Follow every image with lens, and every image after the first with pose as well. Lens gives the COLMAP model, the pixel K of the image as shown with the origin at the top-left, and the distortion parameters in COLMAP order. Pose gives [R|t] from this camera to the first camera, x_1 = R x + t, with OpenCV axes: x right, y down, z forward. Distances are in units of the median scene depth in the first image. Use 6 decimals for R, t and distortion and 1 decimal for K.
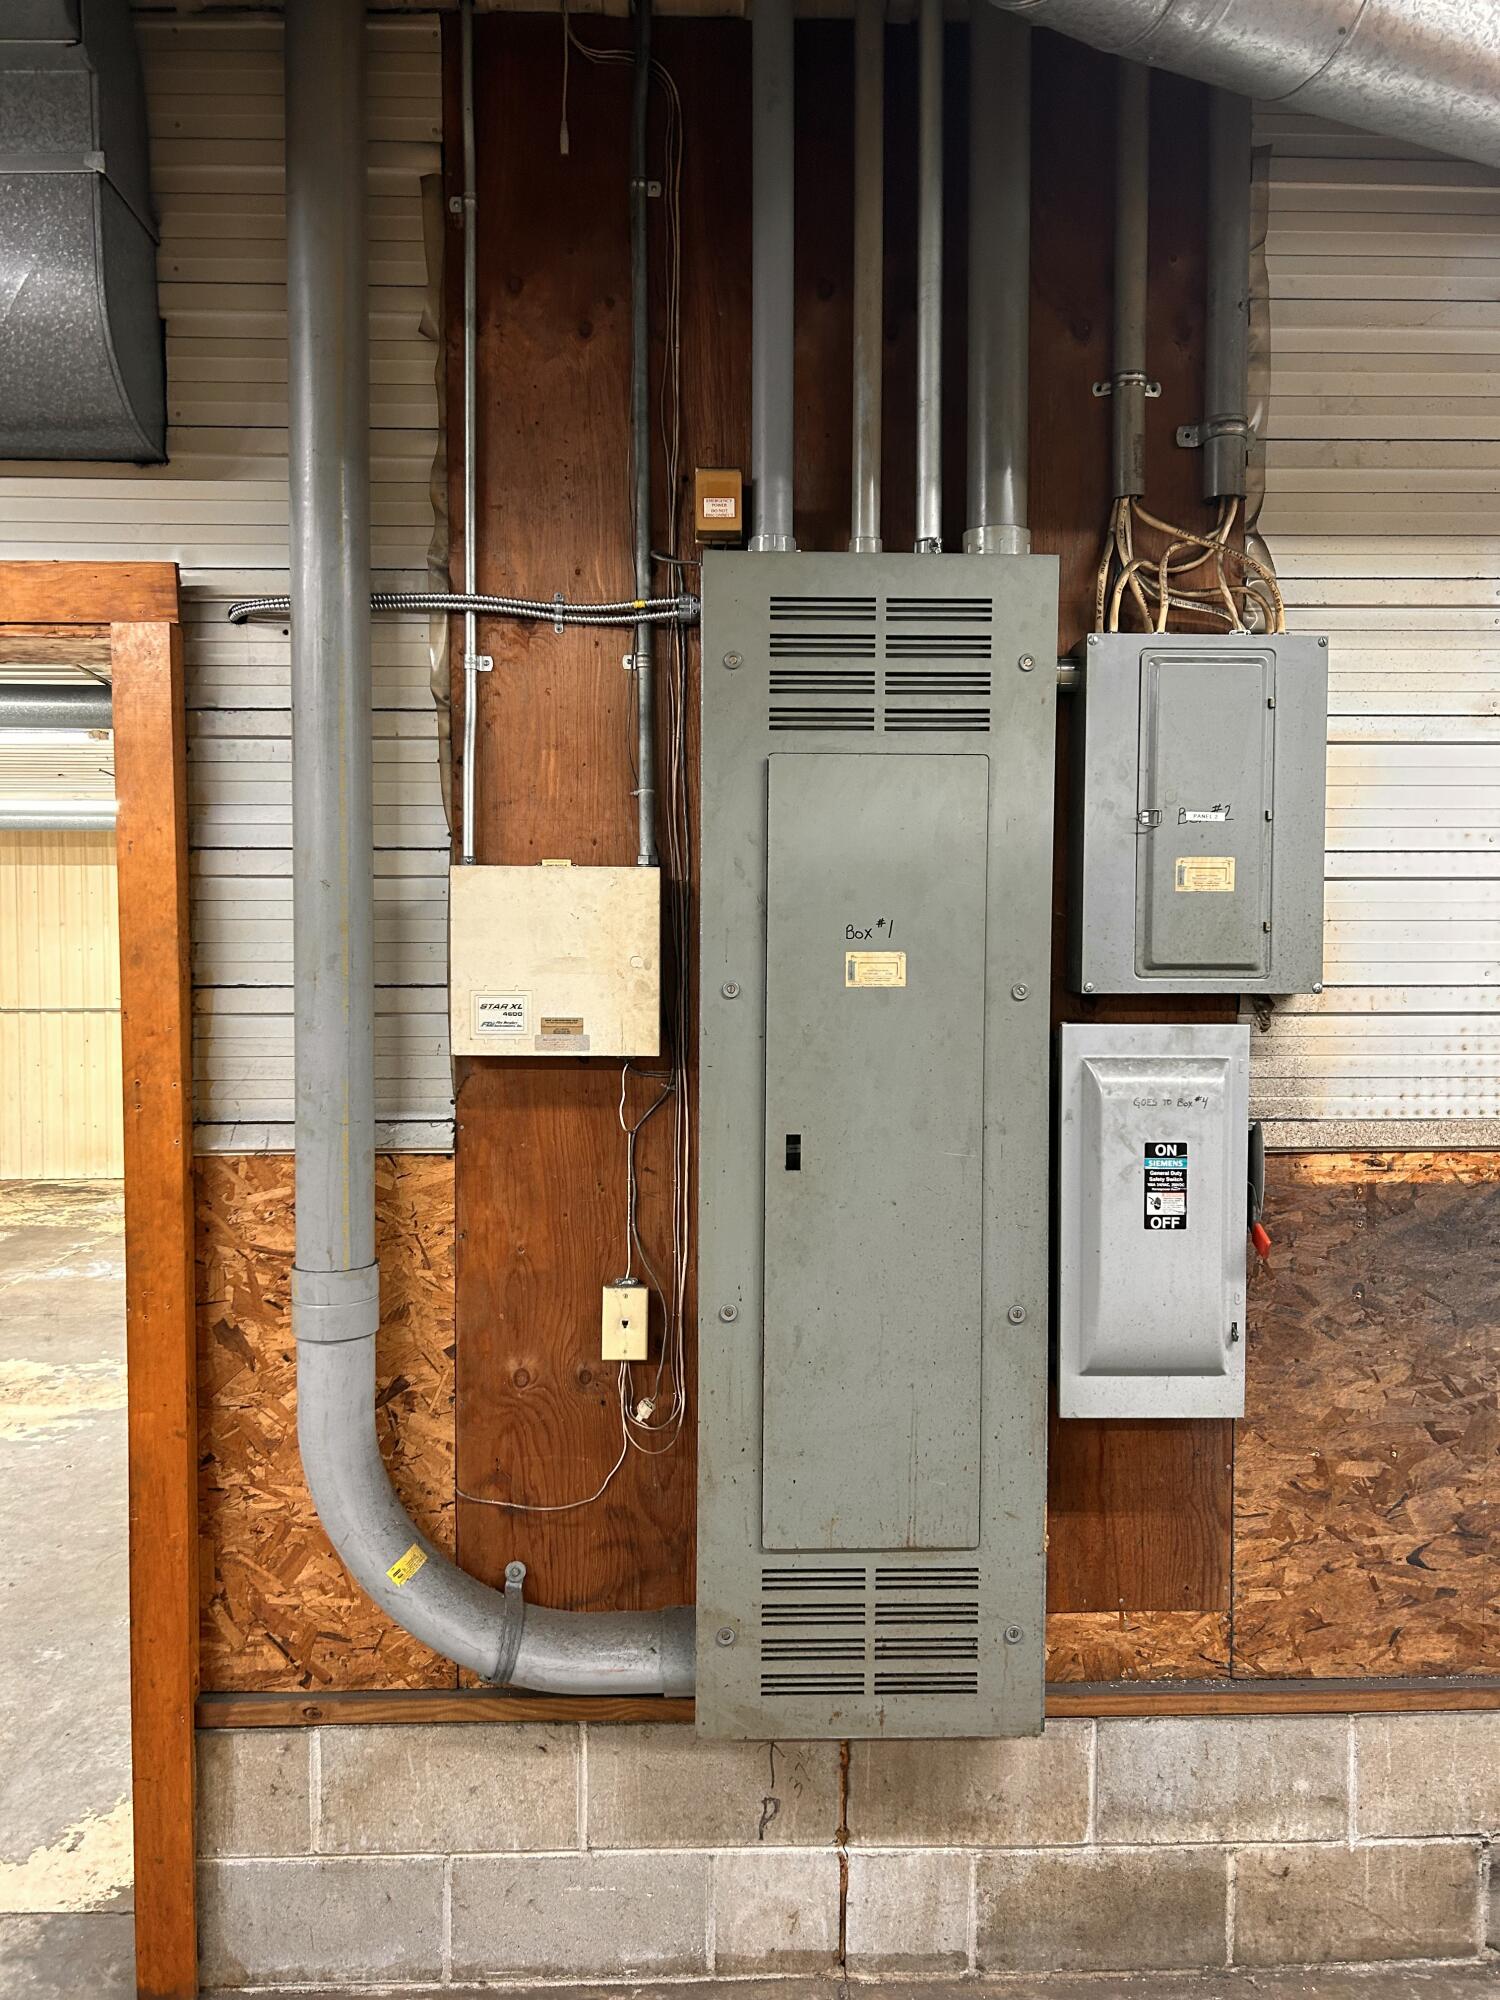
lens RADIAL K [[1524.7, 0, 750.1], [0, 1524.7, 1003.7], [0, 0, 1]] dist [0.001212, 0.000238]
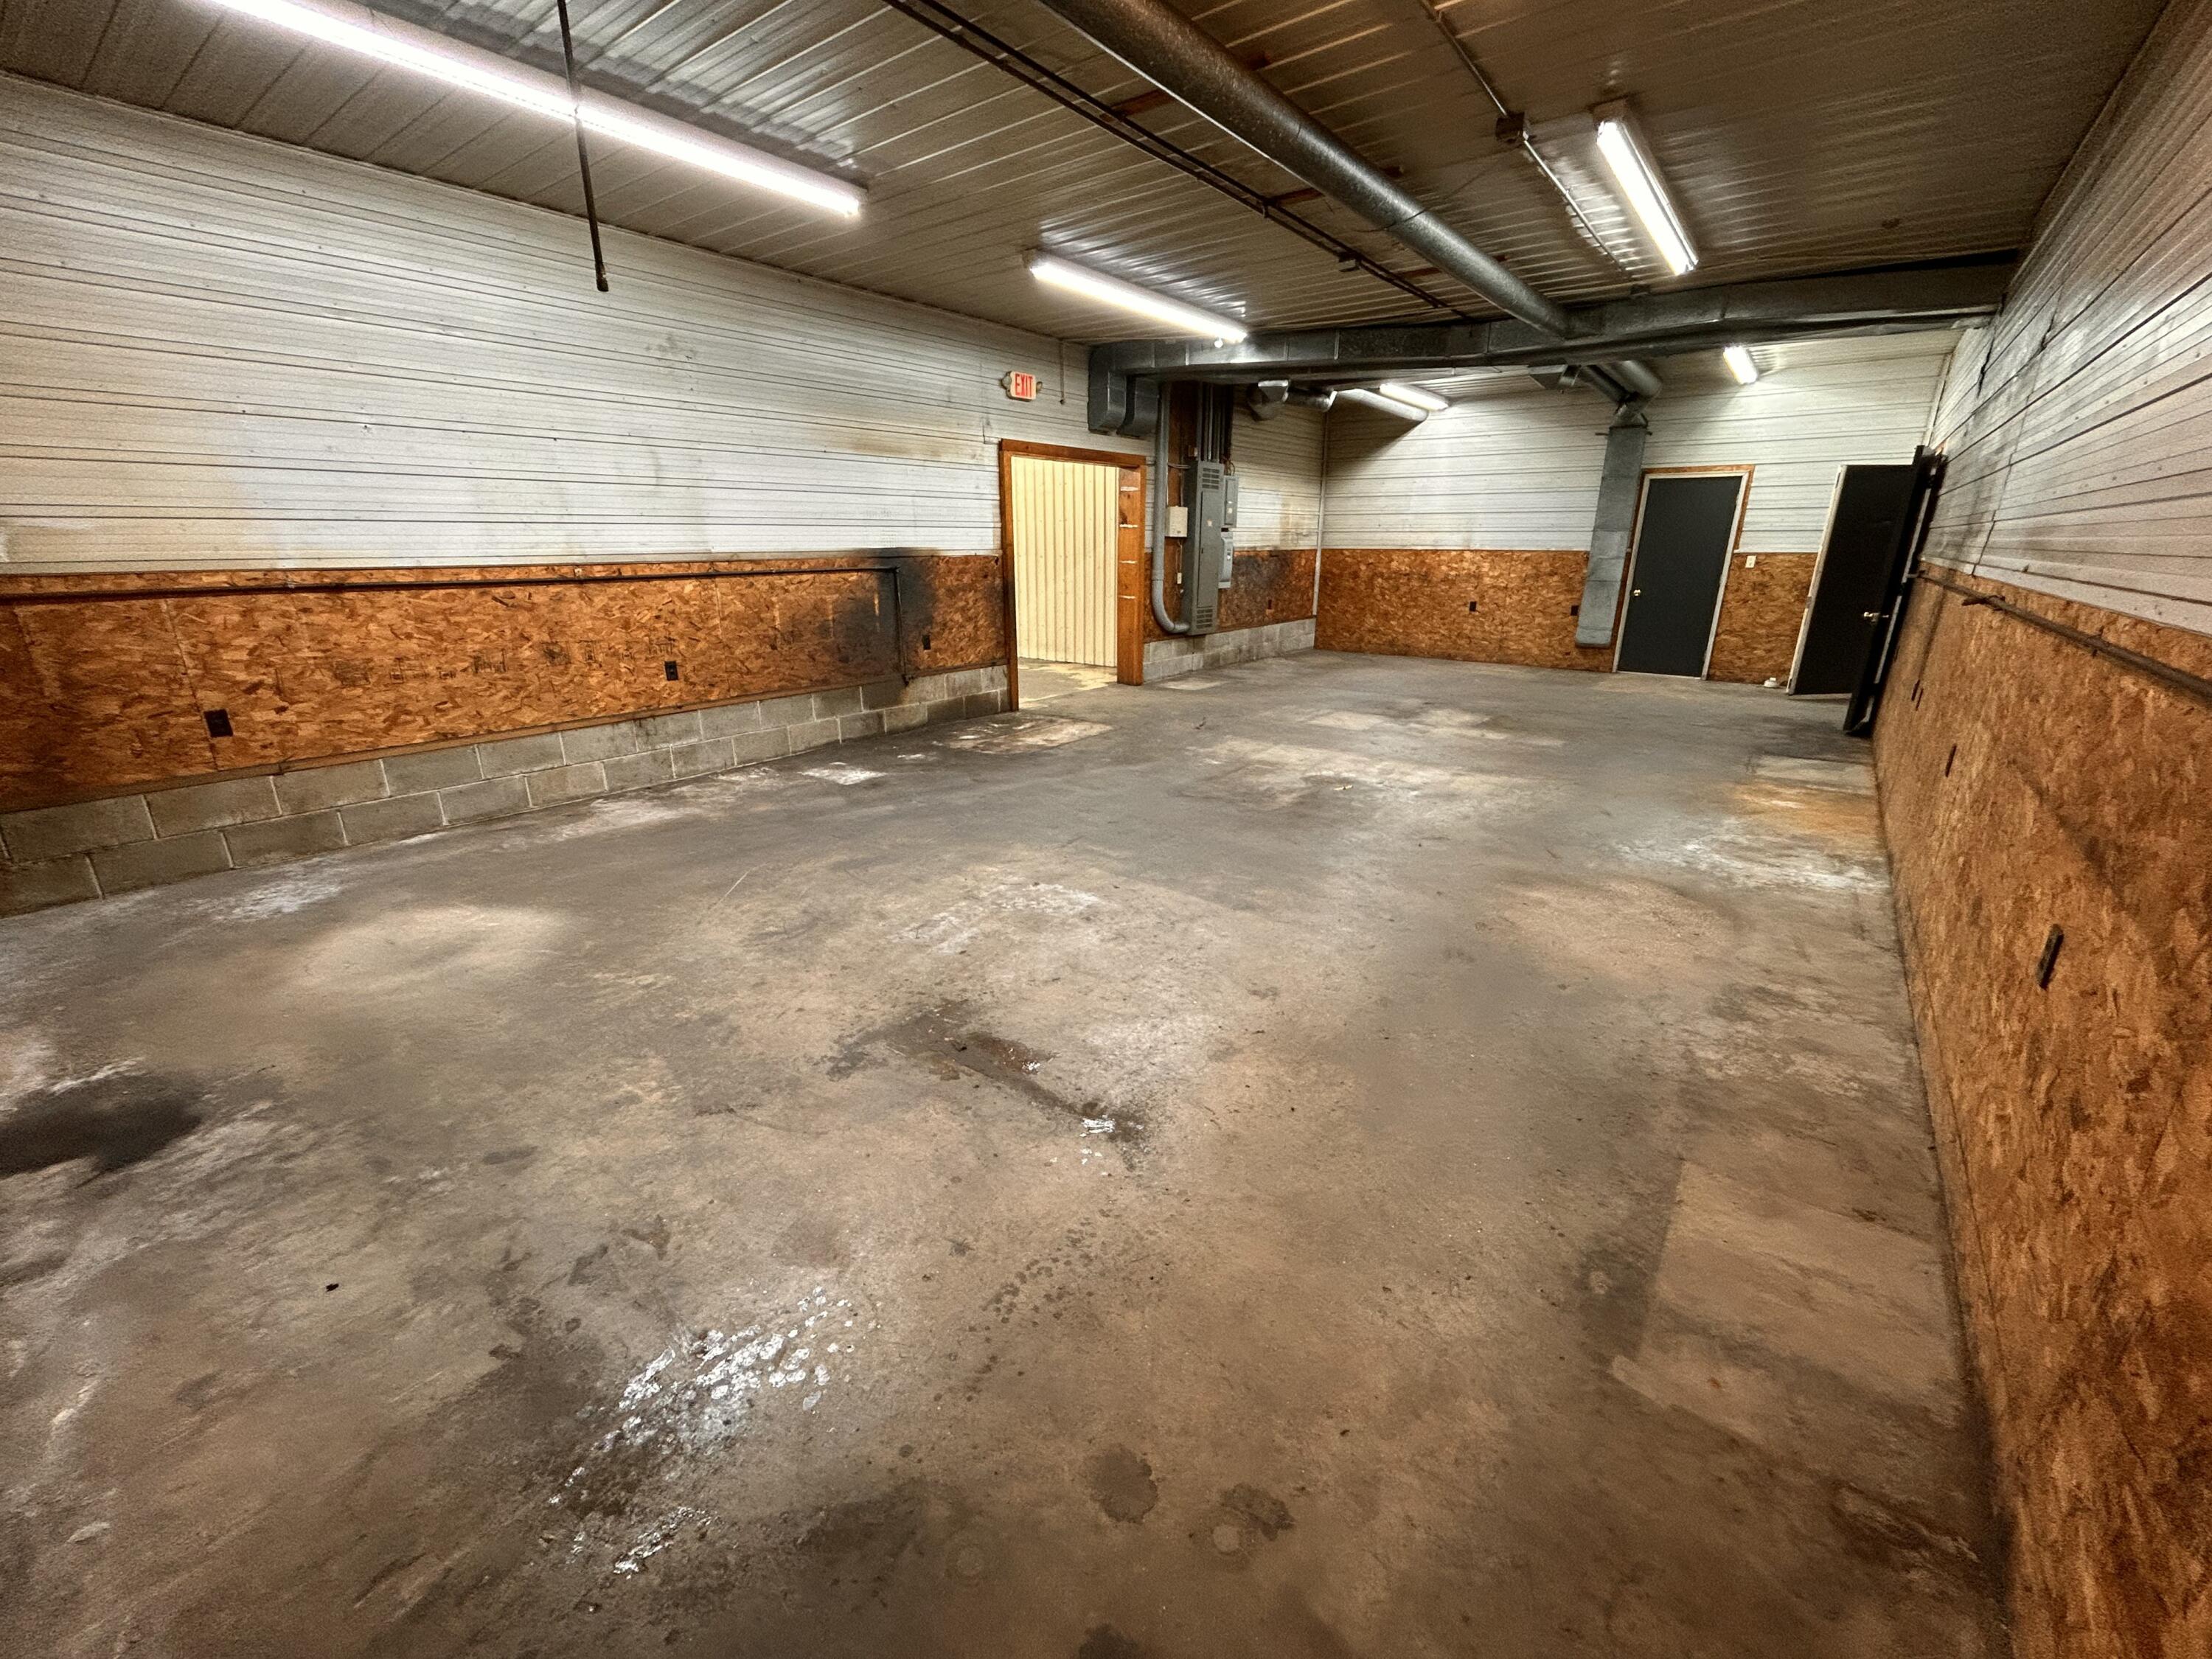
lens RADIAL K [[900.6, 0, 1107.3], [0, 900.6, 827.5], [0, 0, 1]] dist [-0.000114, 0.000037]
pose [[0.641174, -0.238762, 0.729307, -3.585943], [0.019330, 0.955090, 0.295685, 0.078147], [-0.767152, -0.175488, 0.616994, -1.478847]]
